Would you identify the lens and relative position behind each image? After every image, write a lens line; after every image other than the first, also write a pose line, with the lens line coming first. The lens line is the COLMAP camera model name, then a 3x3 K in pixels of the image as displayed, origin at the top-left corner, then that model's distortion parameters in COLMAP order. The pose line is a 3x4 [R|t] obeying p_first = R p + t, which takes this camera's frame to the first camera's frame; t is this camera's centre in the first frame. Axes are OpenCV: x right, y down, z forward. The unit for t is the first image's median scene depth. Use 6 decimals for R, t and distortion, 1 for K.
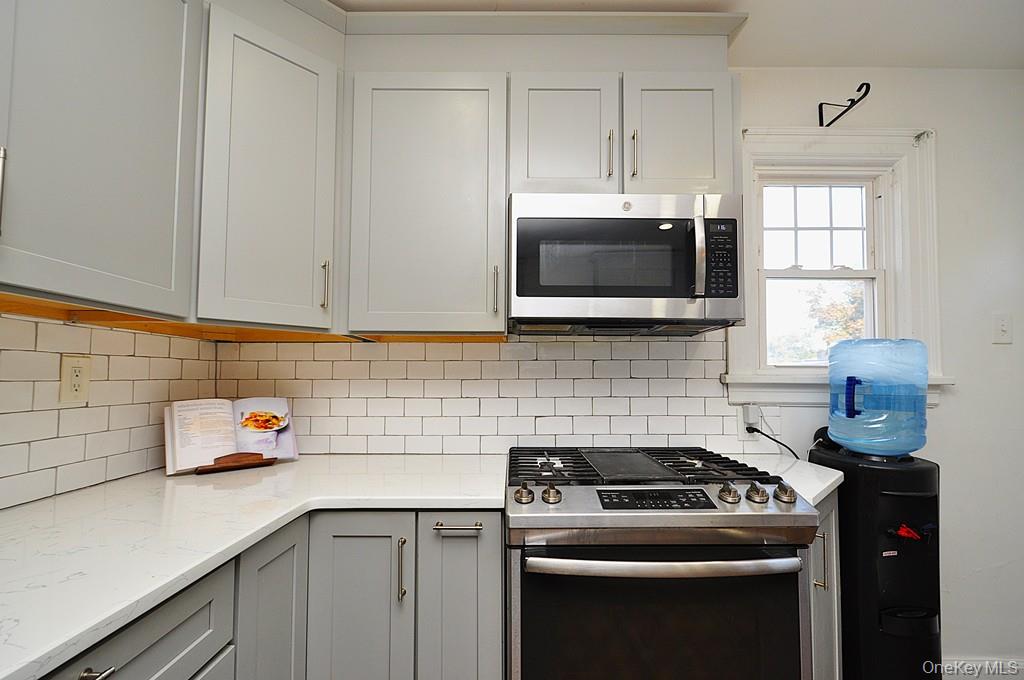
lens RADIAL K [[444.6, 0, 507.0], [0, 444.6, 356.2], [0, 0, 1]] dist [0.000164, -0.000532]
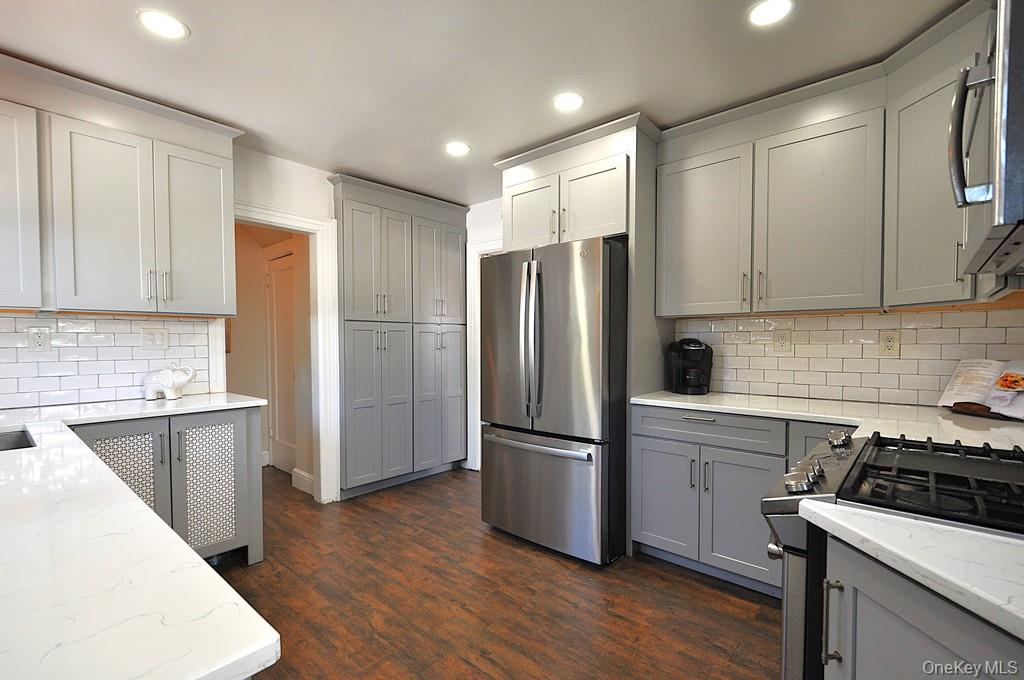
lens RADIAL K [[461.4, 0, 510.2], [0, 461.4, 355.3], [0, 0, 1]] dist [0.000505, -0.000815]
pose [[-0.656287, 0.024417, -0.754116, 1.191219], [0.040466, 0.999177, -0.002864, 0.034762], [0.753425, -0.032396, -0.656735, 0.850076]]
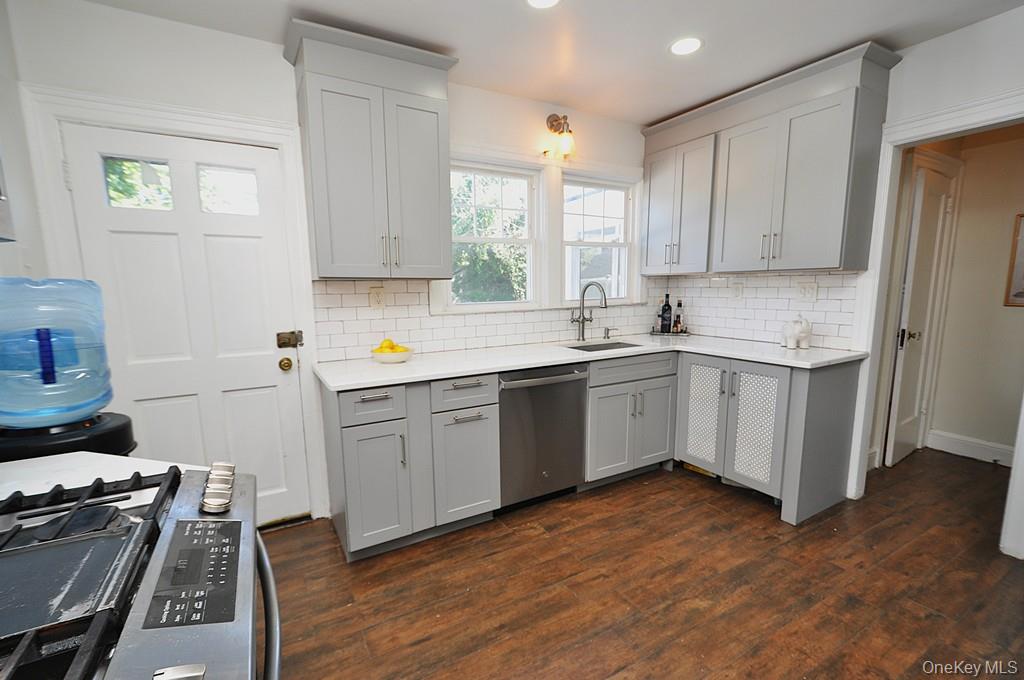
lens RADIAL K [[444.6, 0, 507.0], [0, 444.6, 356.2], [0, 0, 1]] dist [0.000164, -0.000532]
pose [[-0.492093, -0.131453, 0.860561, -0.247559], [-0.031216, 0.990562, 0.133461, -0.032009], [-0.869983, 0.038812, -0.491552, 0.676903]]
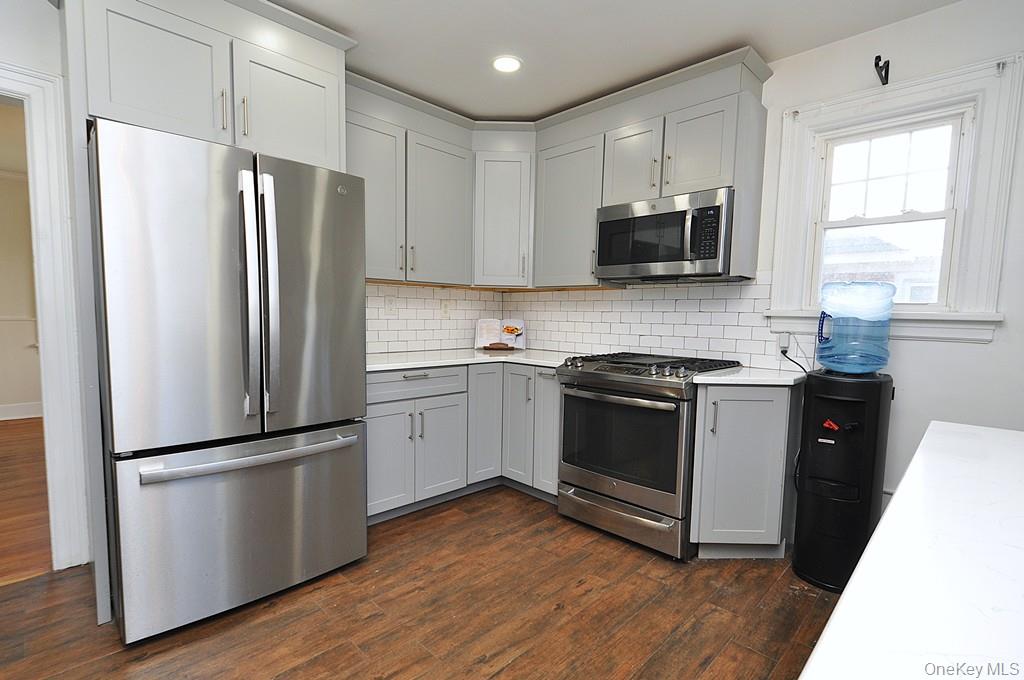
lens RADIAL K [[472.0, 0, 526.8], [0, 472.0, 354.4], [0, 0, 1]] dist [0.000568, -0.000244]
pose [[0.729142, 0.070813, -0.680689, 1.102504], [0.017144, 0.992430, 0.121608, -0.012288], [0.684147, -0.100339, 0.722409, -0.620455]]
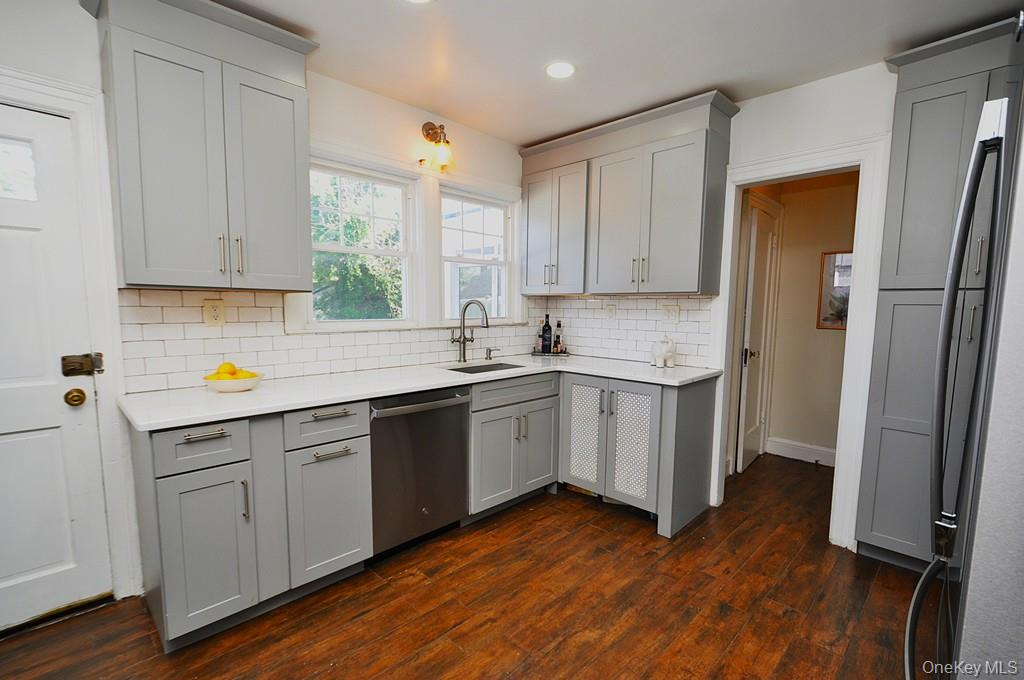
lens RADIAL K [[461.4, 0, 510.2], [0, 461.4, 355.3], [0, 0, 1]] dist [0.000505, -0.000815]
pose [[-0.705607, -0.083789, 0.703632, -0.191158], [-0.045132, 0.996282, 0.073380, -0.024696], [-0.707165, 0.020021, -0.706765, 0.632897]]
